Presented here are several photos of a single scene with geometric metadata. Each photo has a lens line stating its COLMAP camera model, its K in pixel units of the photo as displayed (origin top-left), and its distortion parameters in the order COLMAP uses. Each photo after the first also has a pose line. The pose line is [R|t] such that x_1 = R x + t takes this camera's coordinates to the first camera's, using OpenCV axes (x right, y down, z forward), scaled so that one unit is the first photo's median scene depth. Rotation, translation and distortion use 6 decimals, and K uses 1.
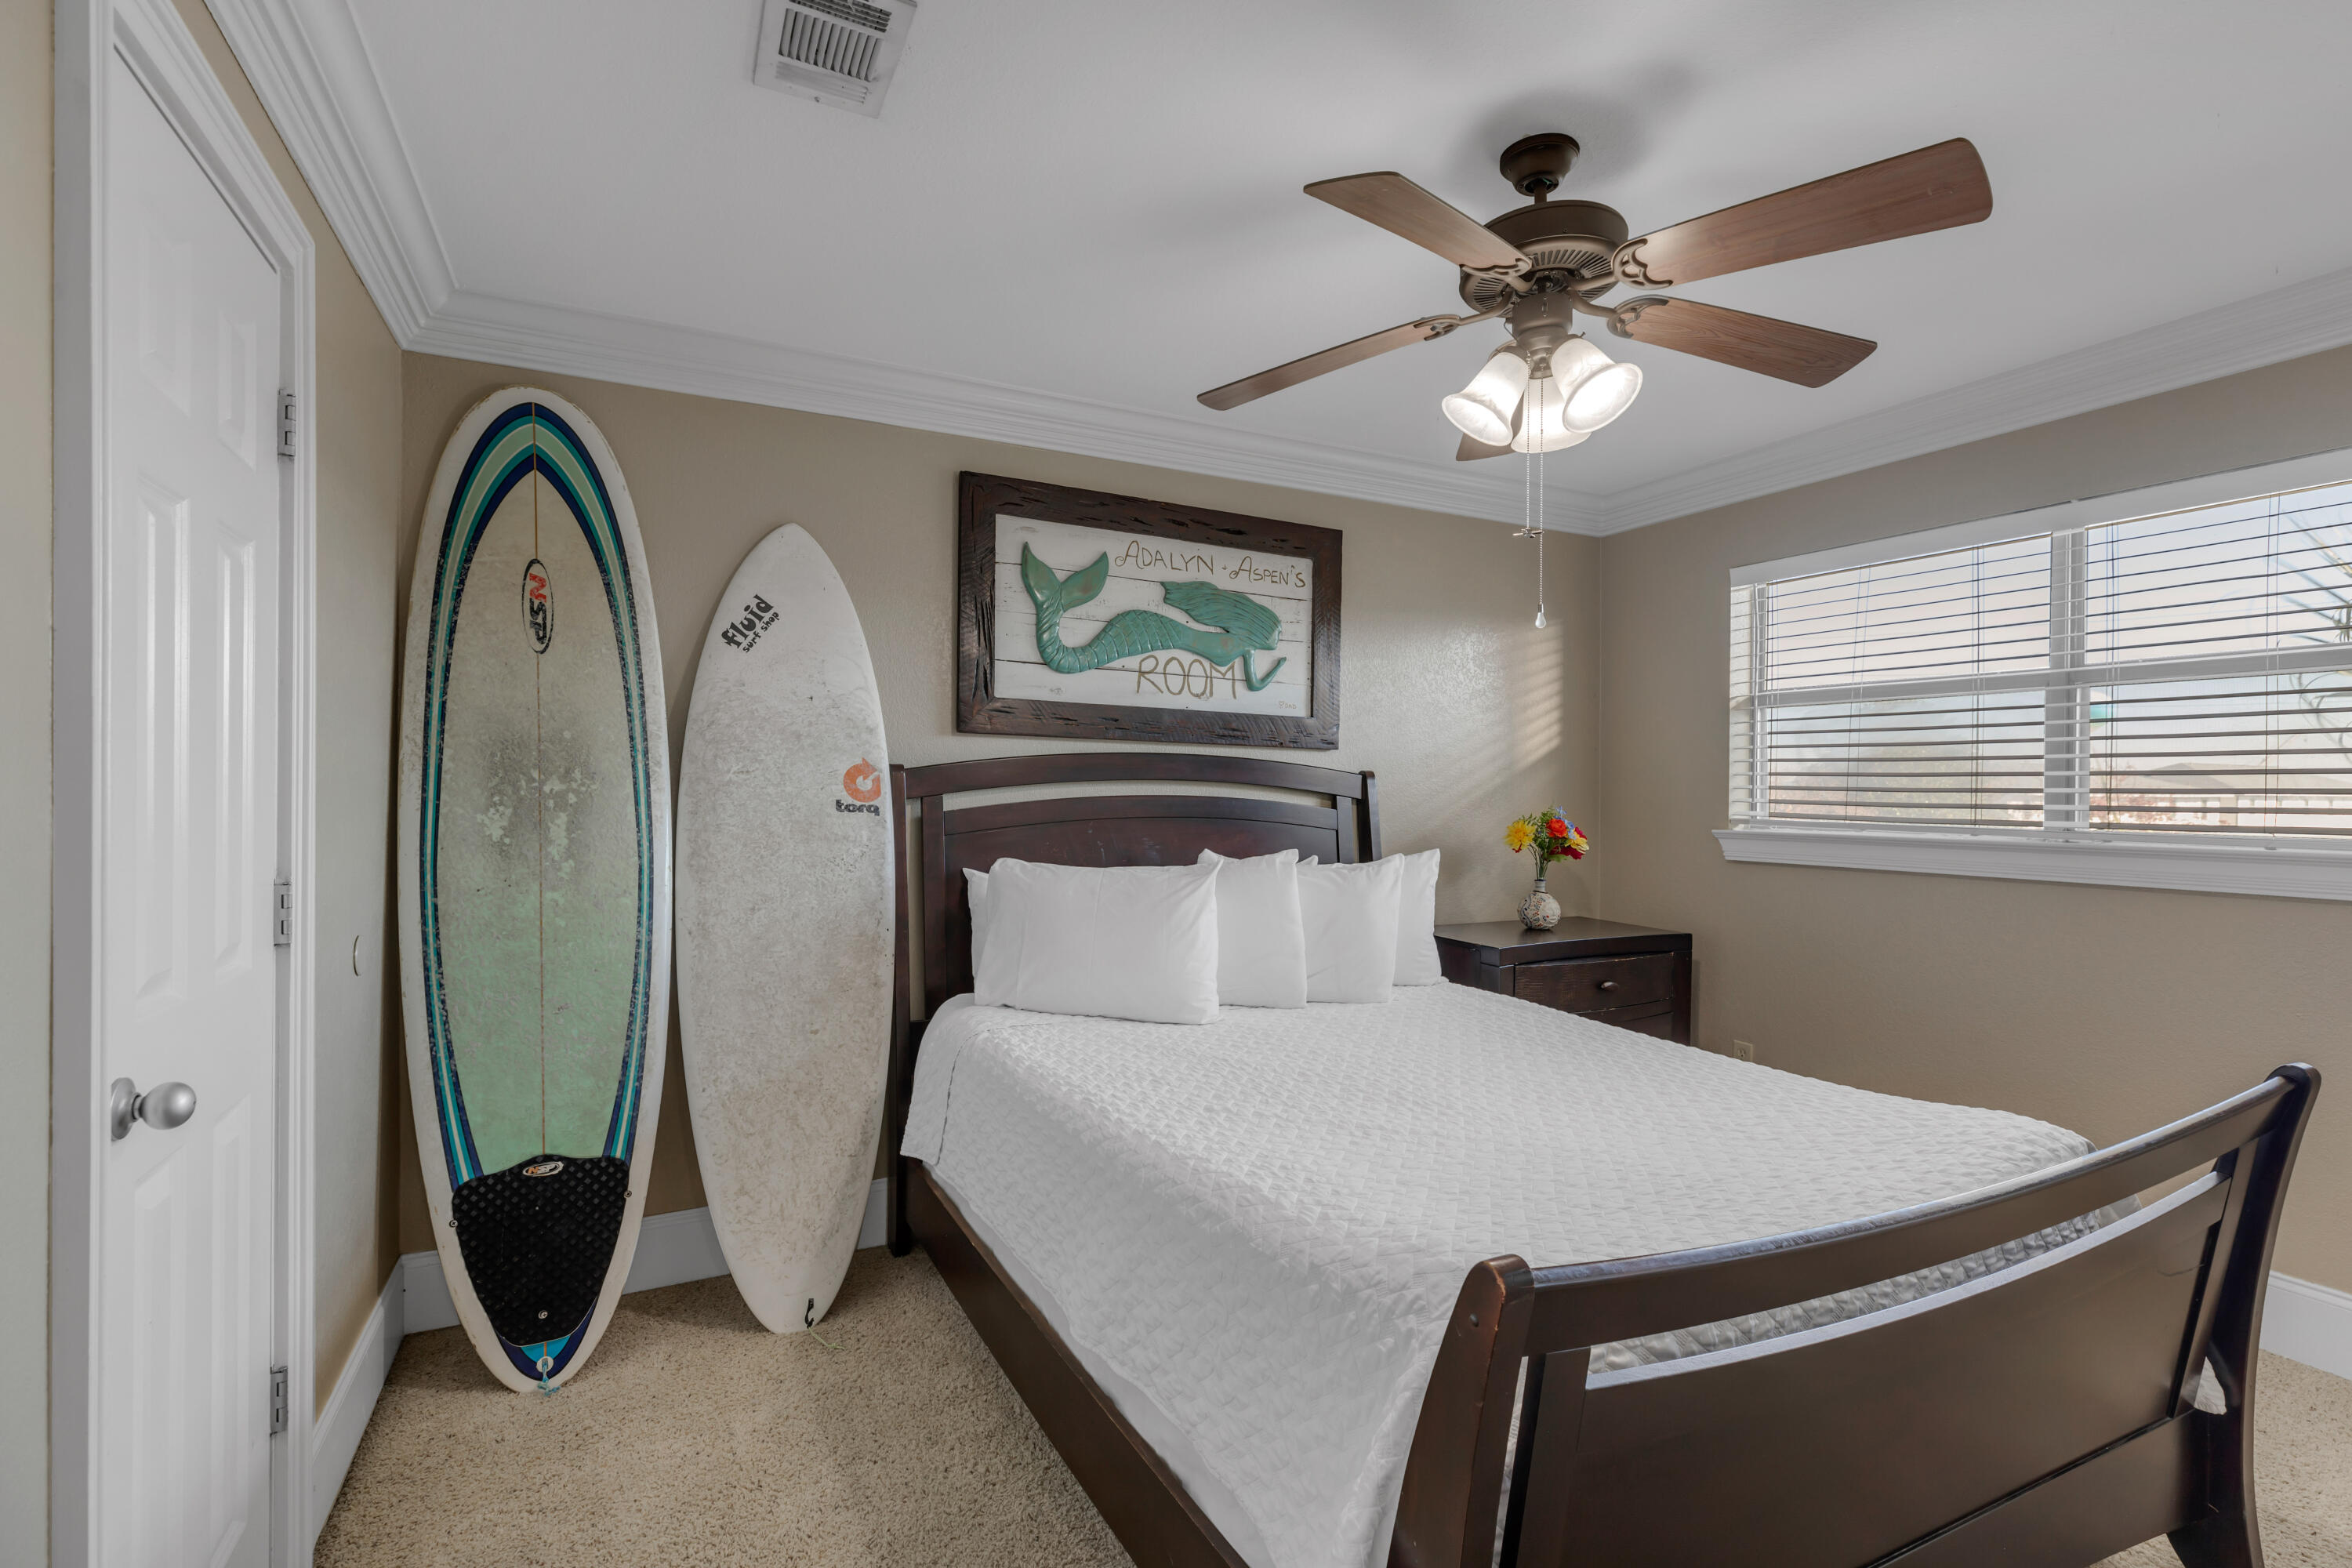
lens RADIAL K [[1077.1, 0, 1187.5], [0, 1077.1, 798.6], [0, 0, 1]] dist [0.001802, 0.000038]
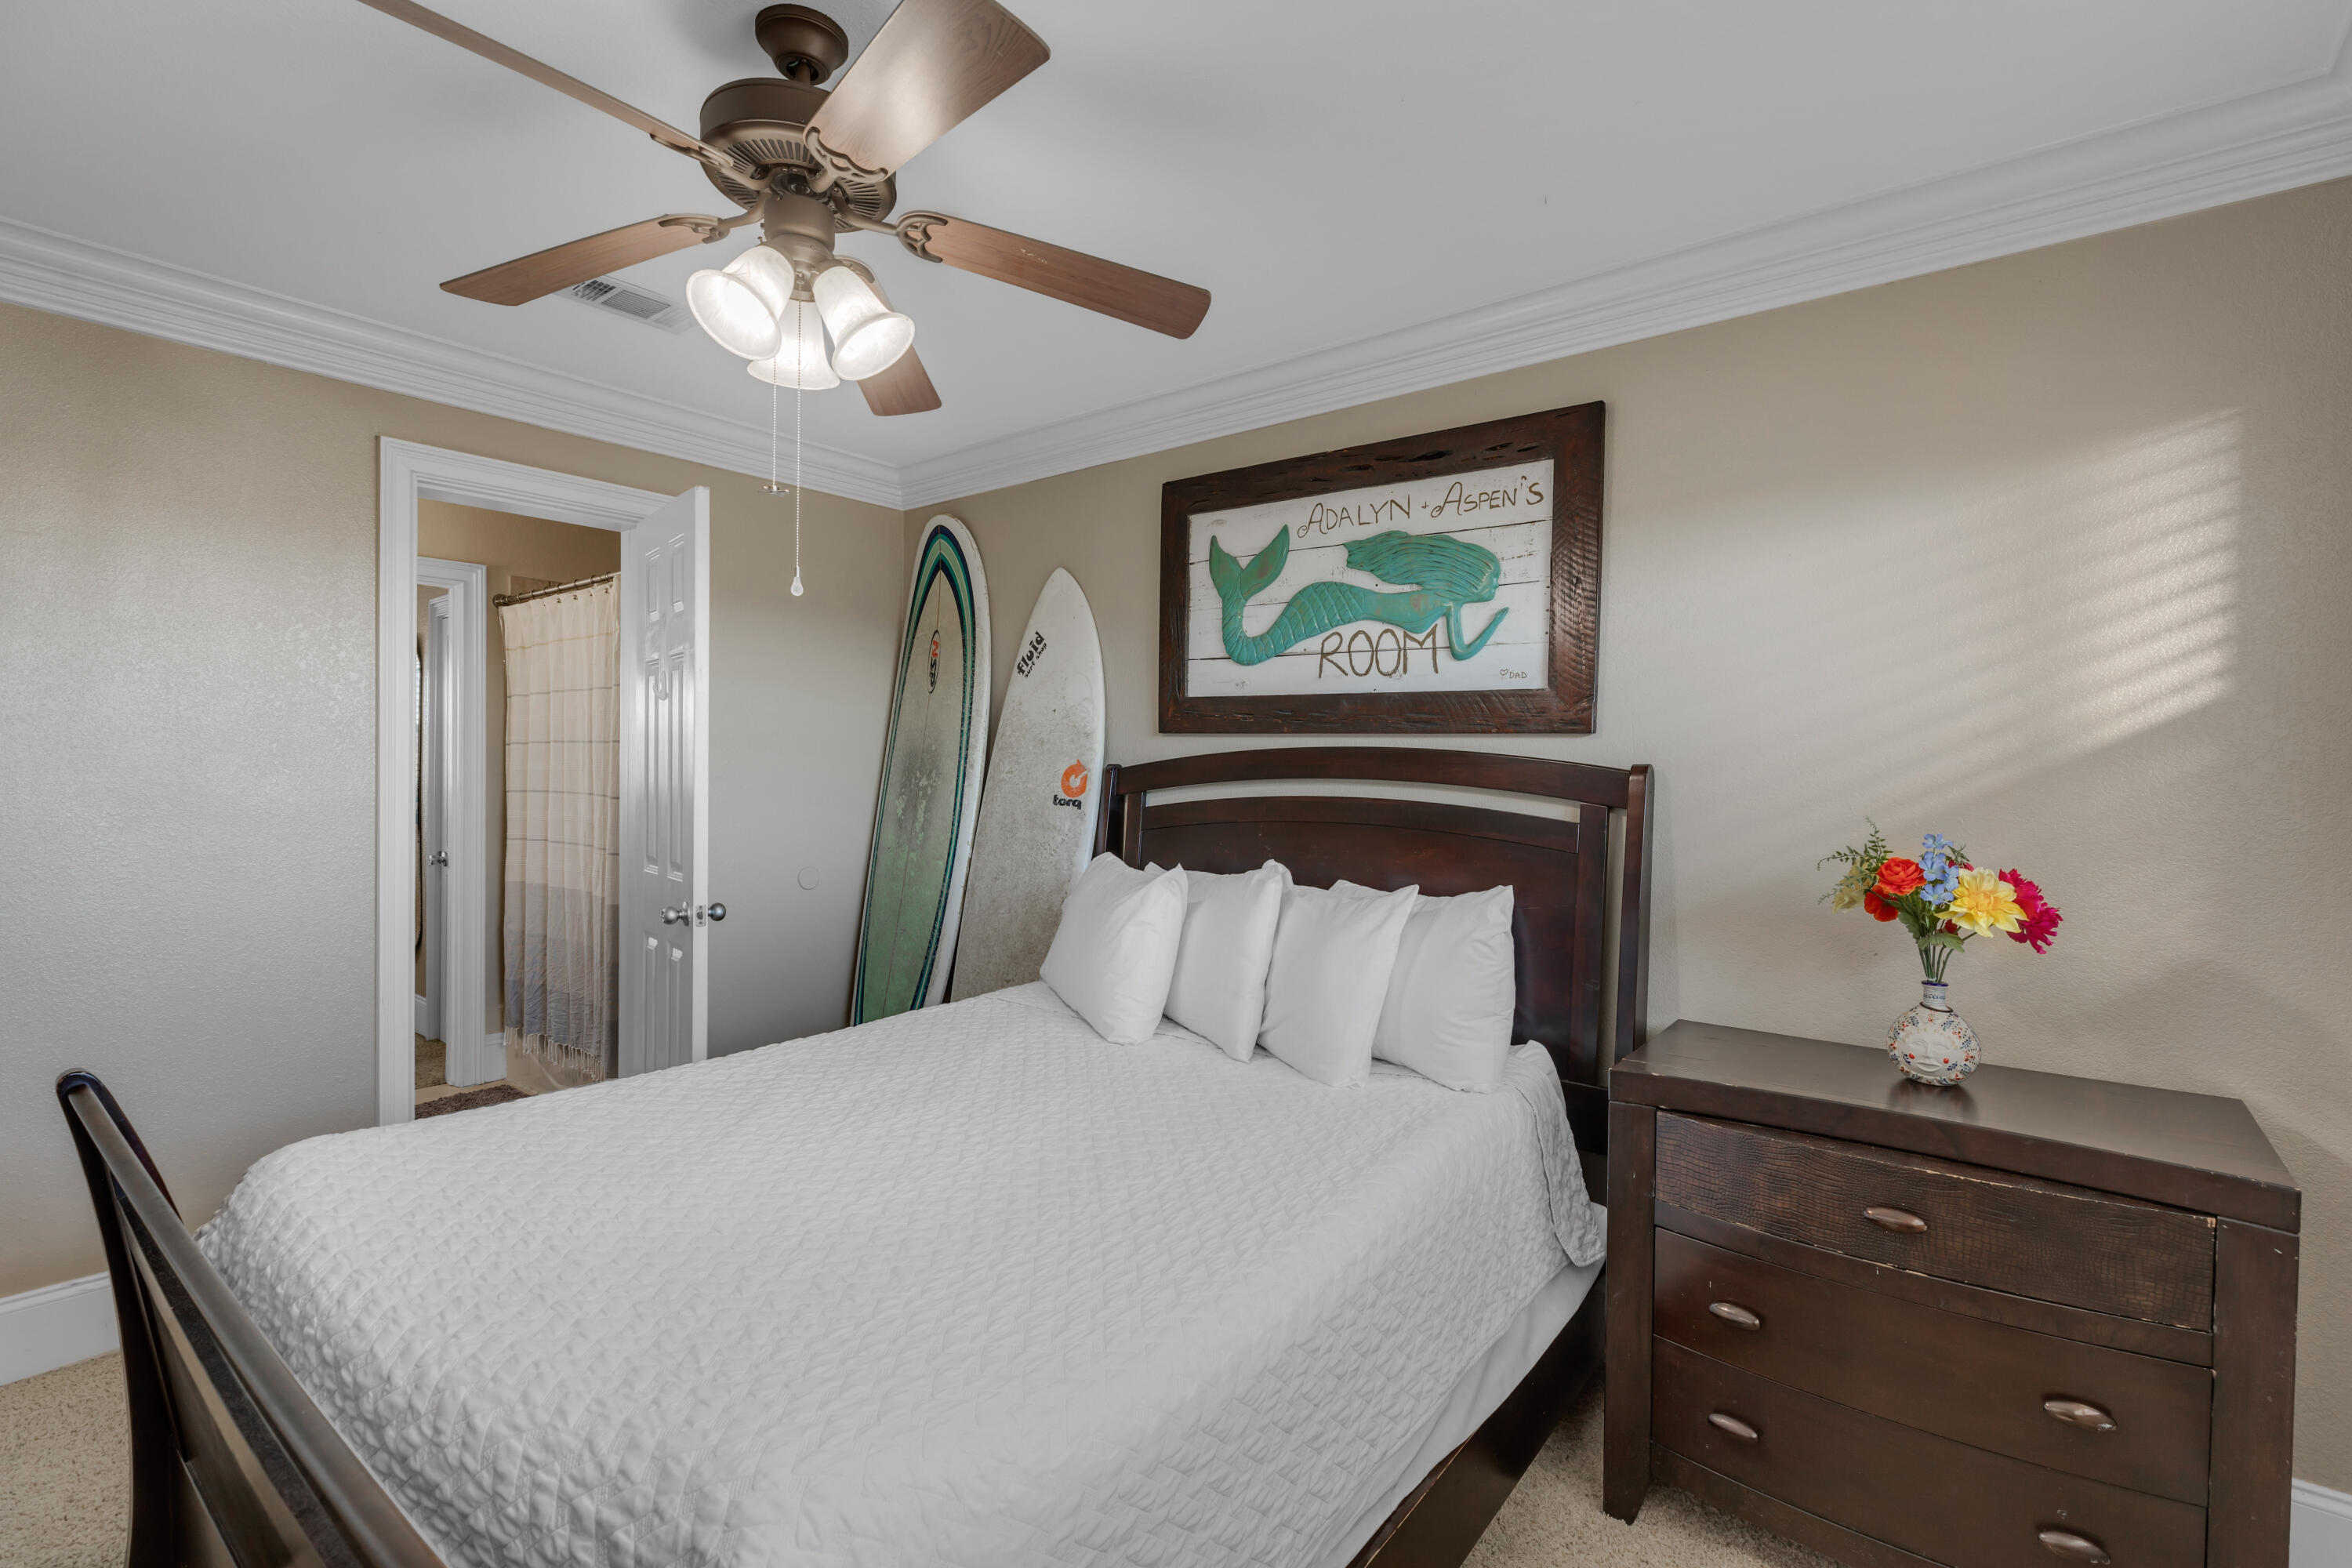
lens RADIAL K [[1077.1, 0, 1187.5], [0, 1077.1, 798.6], [0, 0, 1]] dist [0.001802, 0.000038]
pose [[0.420089, 0.021602, -0.907226, 0.708719], [-0.009649, 0.999766, 0.019338, -0.016626], [0.907432, 0.000630, 0.420199, 0.542521]]
